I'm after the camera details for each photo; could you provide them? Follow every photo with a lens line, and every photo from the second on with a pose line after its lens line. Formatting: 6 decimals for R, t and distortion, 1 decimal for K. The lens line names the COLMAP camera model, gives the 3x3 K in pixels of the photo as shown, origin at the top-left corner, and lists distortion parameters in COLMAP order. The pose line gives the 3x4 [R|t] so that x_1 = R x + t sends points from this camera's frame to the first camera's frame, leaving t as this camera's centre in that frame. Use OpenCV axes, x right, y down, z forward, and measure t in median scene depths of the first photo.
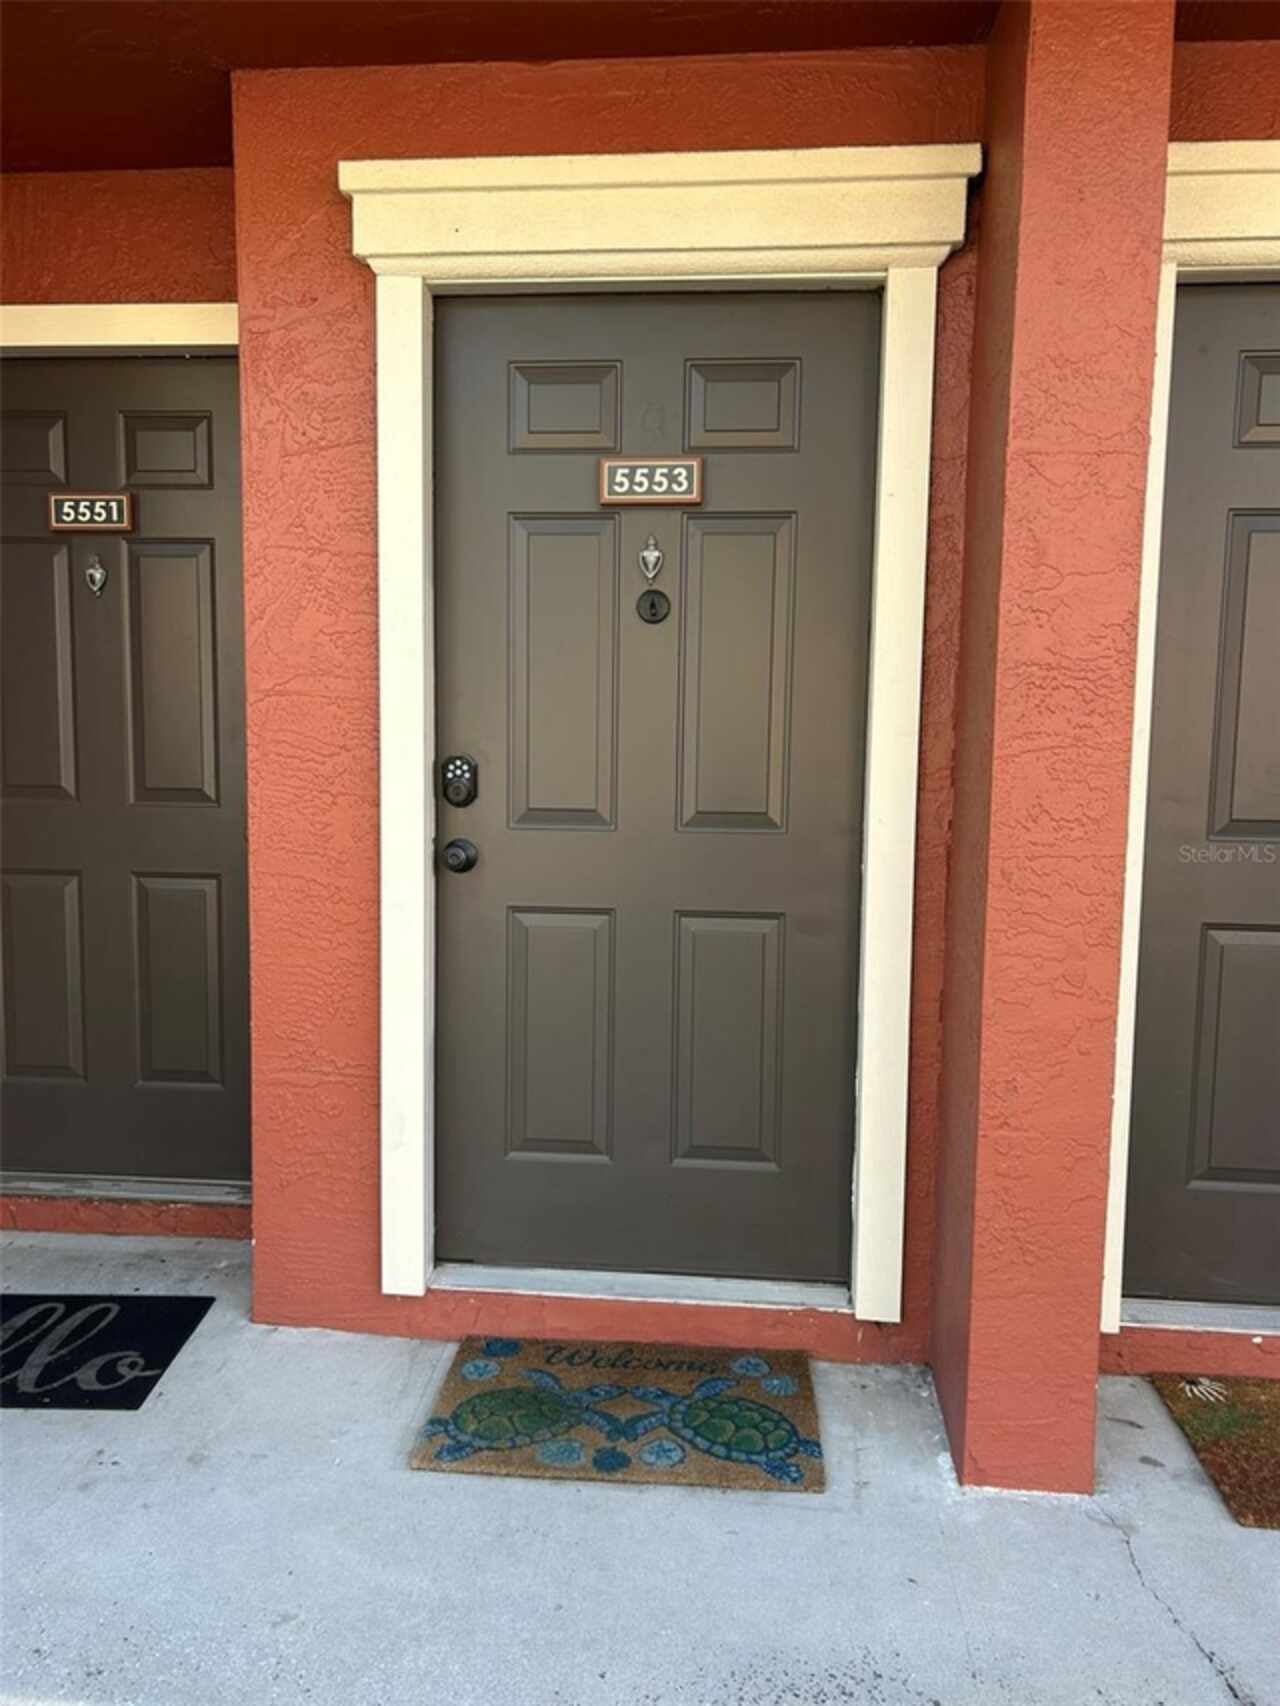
lens RADIAL K [[1287.1, 0, 628.1], [0, 1287.1, 852.9], [0, 0, 1]] dist [0.050285, -0.058709]
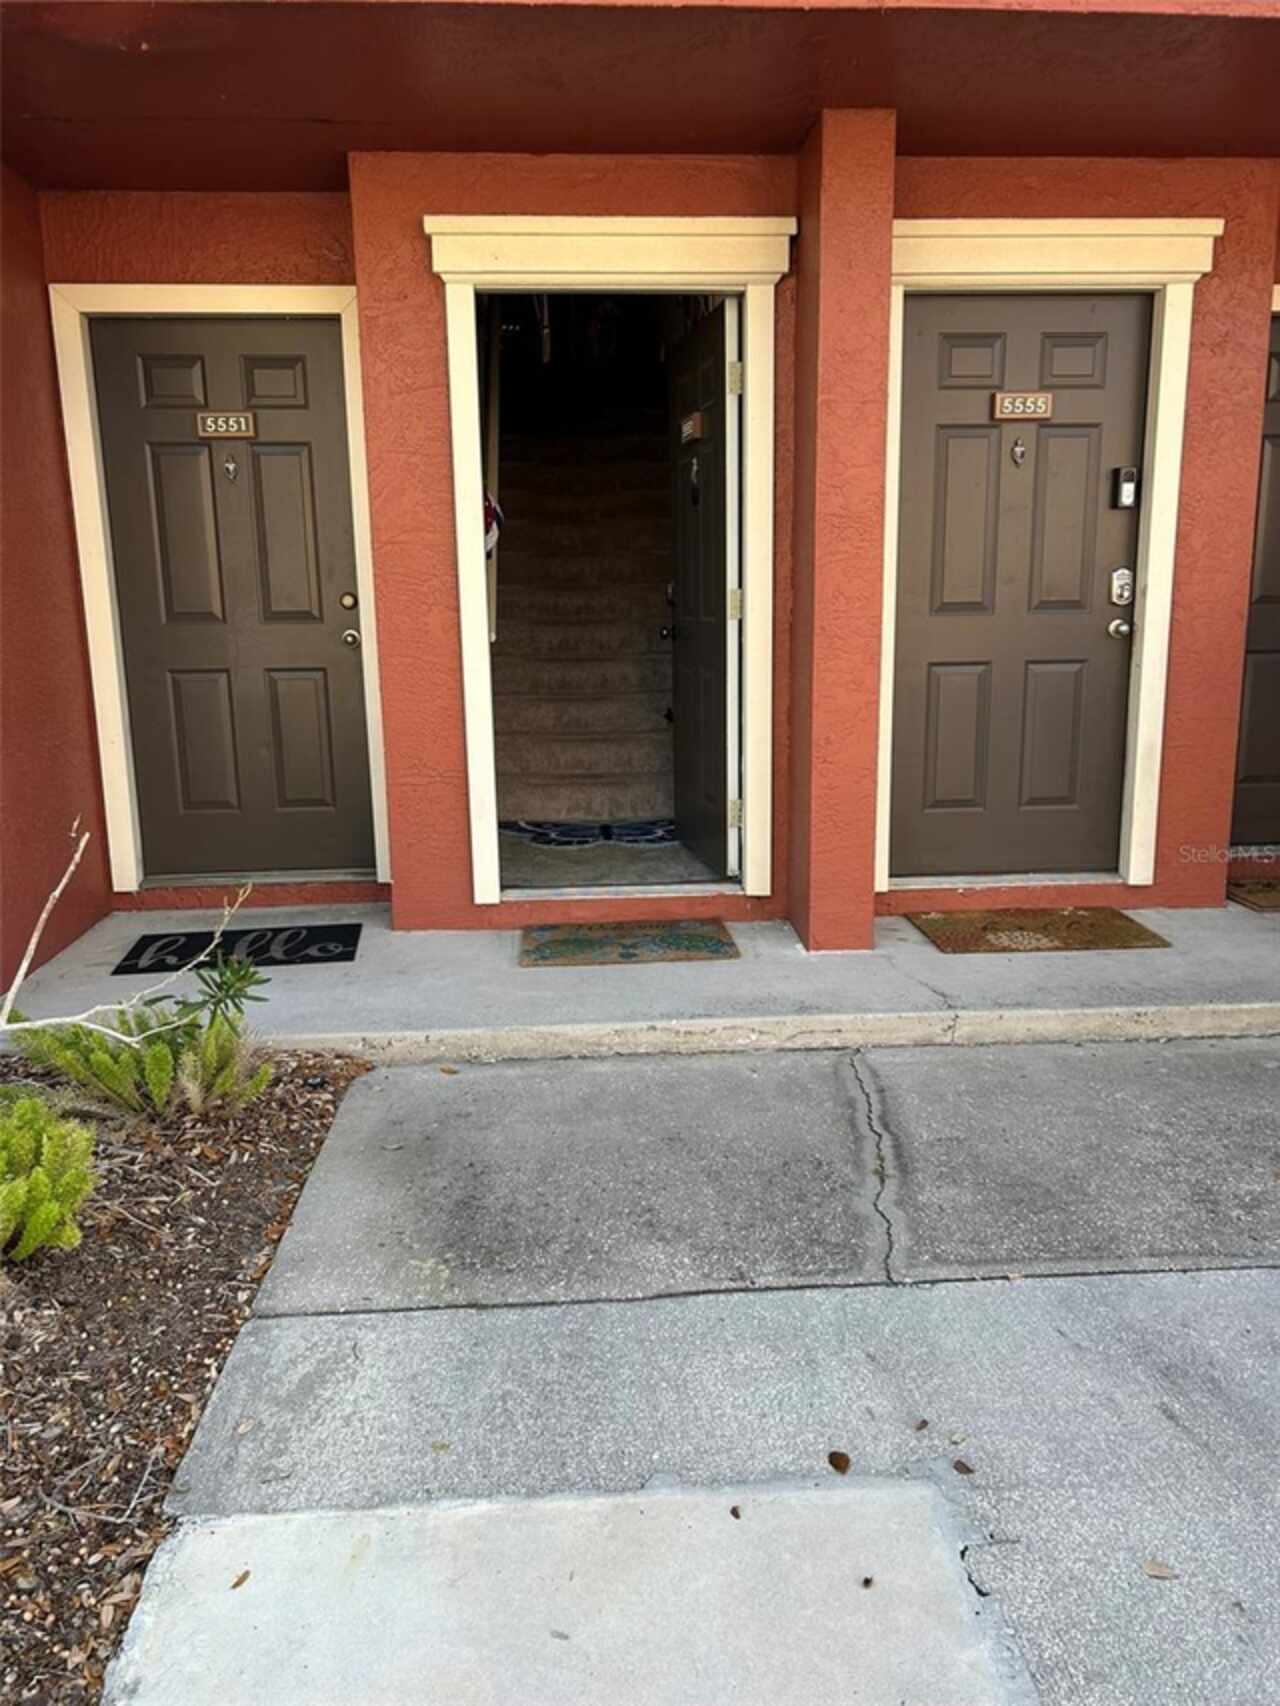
lens RADIAL K [[1287.1, 0, 653.2], [0, 1287.1, 864.8], [0, 0, 1]] dist [0.050285, -0.058709]
pose [[0.985497, -0.062850, 0.157627, -0.235246], [0.045192, 0.992543, 0.113209, 0.115215], [-0.163567, -0.104443, 0.980988, -0.734746]]
